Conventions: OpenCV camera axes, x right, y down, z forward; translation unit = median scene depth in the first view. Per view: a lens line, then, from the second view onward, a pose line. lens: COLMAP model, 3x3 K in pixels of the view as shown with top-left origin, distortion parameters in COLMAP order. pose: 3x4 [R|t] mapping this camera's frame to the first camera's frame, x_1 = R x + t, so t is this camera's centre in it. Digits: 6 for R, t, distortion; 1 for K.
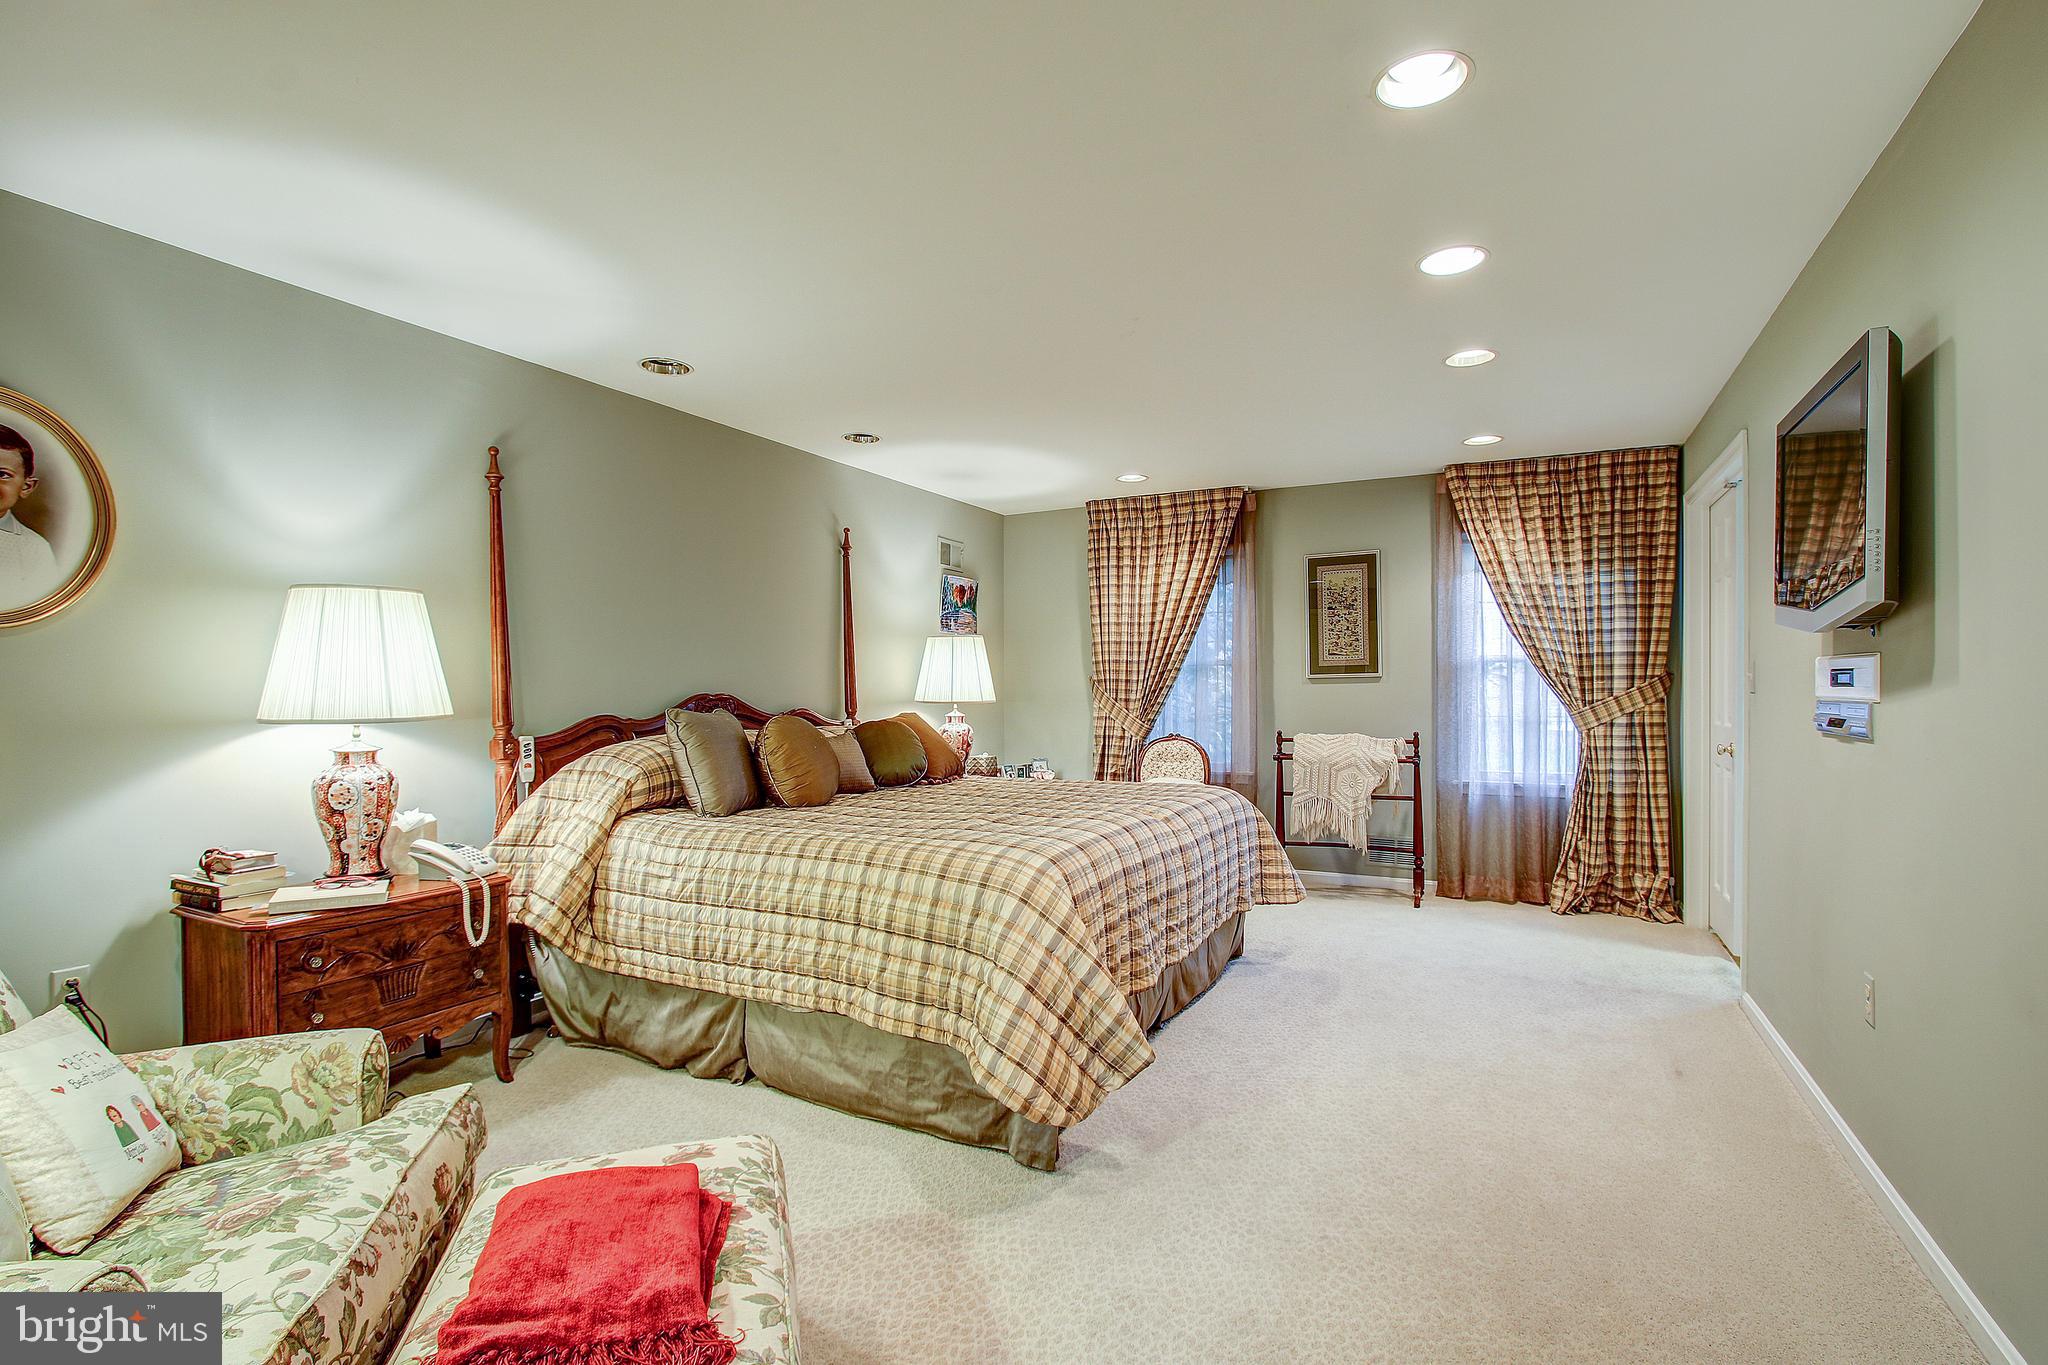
lens RADIAL K [[943.0, 0, 1027.3], [0, 943.0, 685.7], [0, 0, 1]] dist [-0.004367, 0.000153]
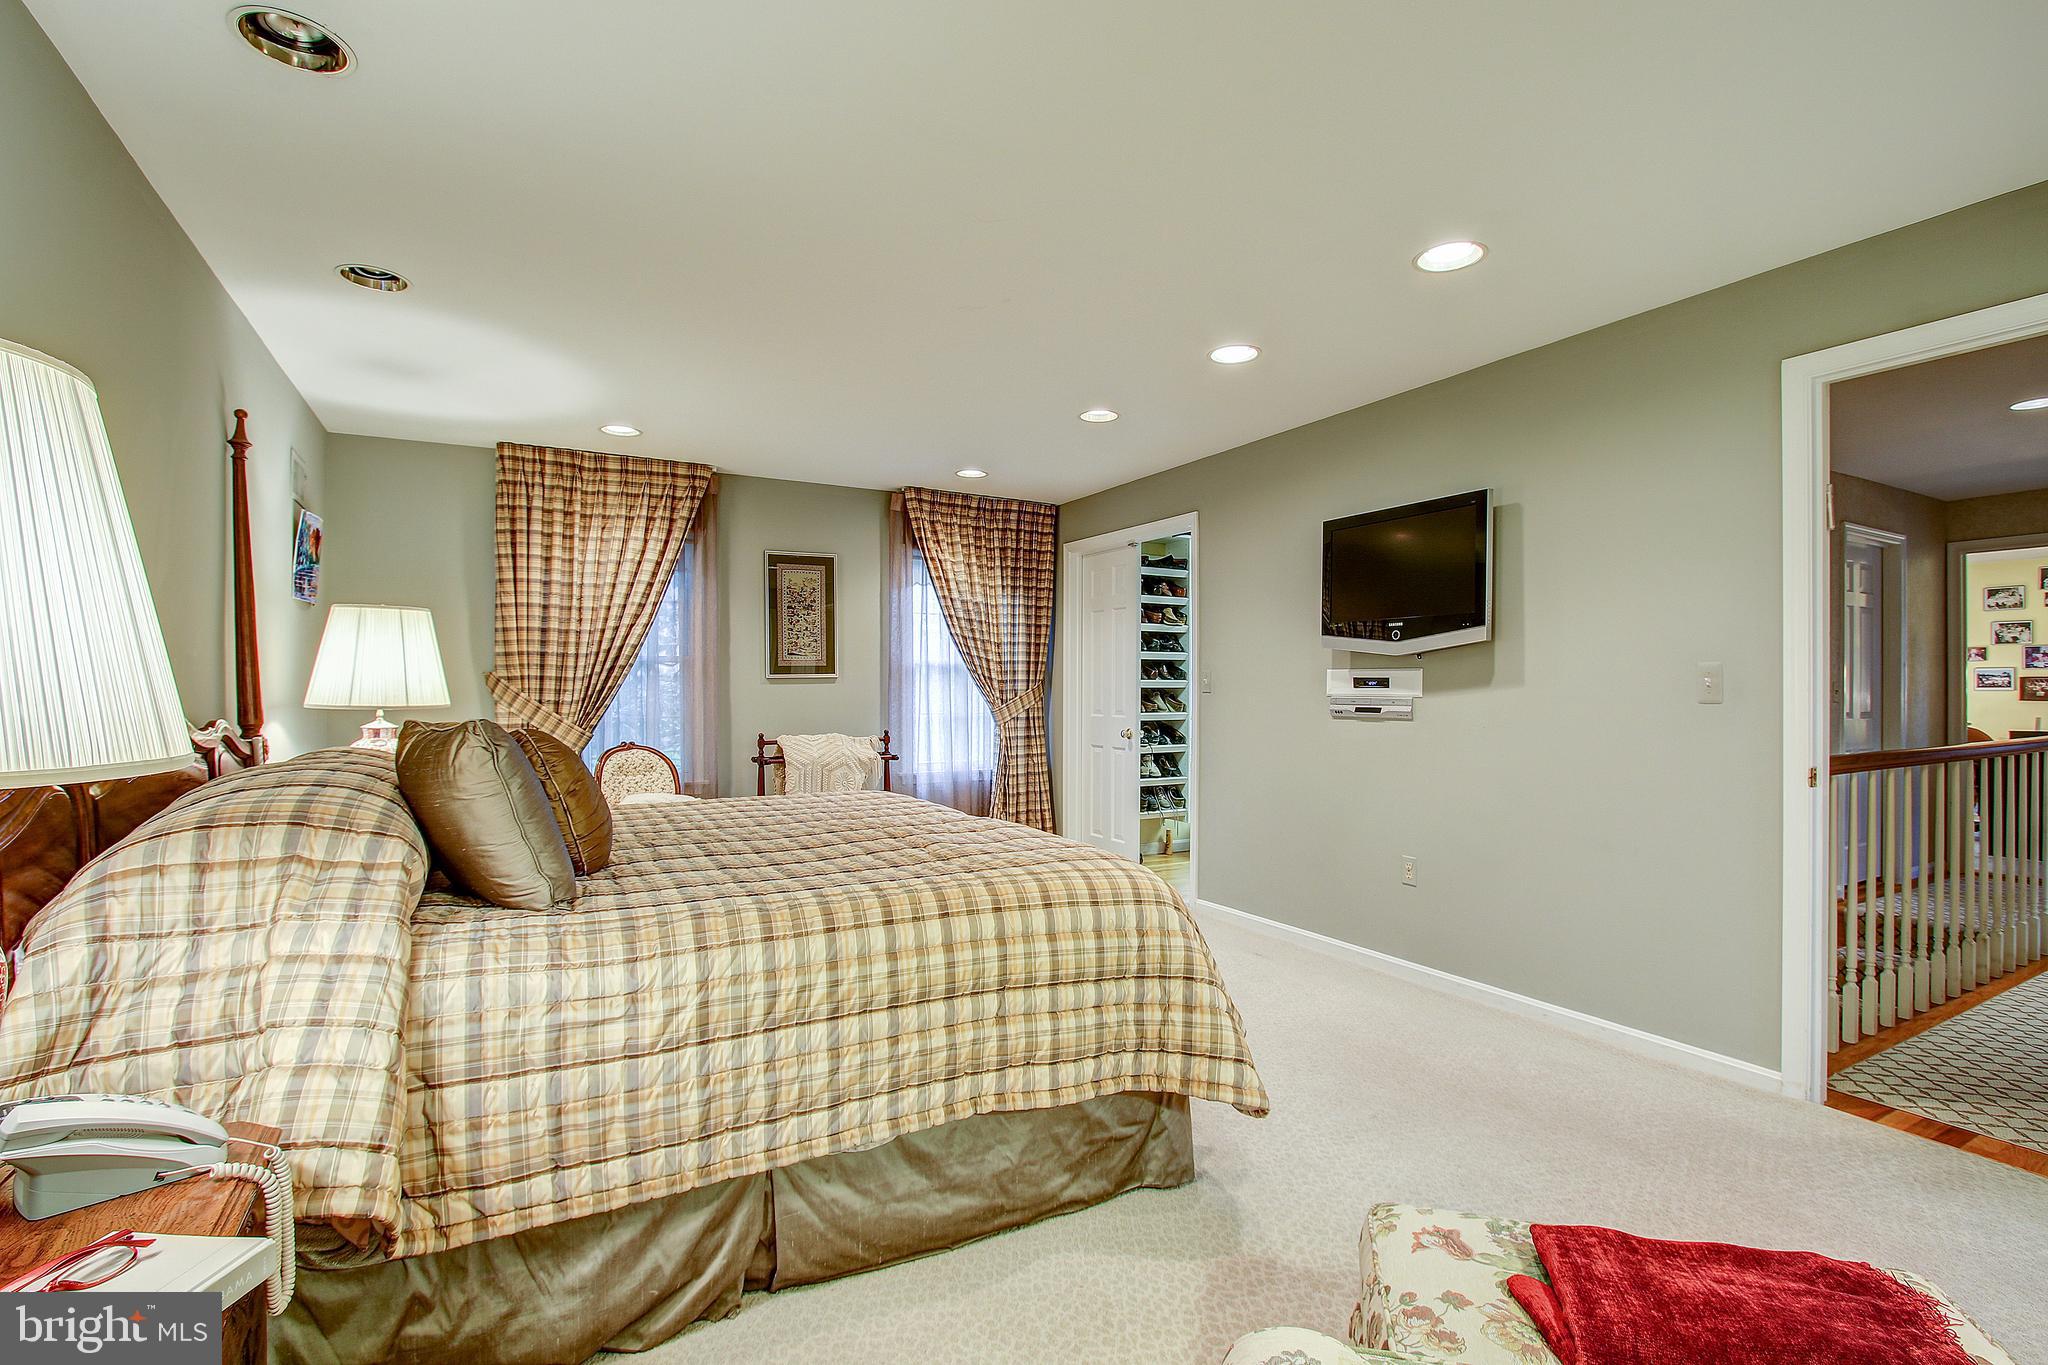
lens RADIAL K [[943.0, 0, 1027.3], [0, 943.0, 685.7], [0, 0, 1]] dist [-0.004367, 0.000153]
pose [[0.569972, 0.006928, 0.821635, -0.375809], [-0.005093, 0.999975, -0.004898, 0.003434], [-0.821648, -0.001393, 0.569993, 0.256082]]
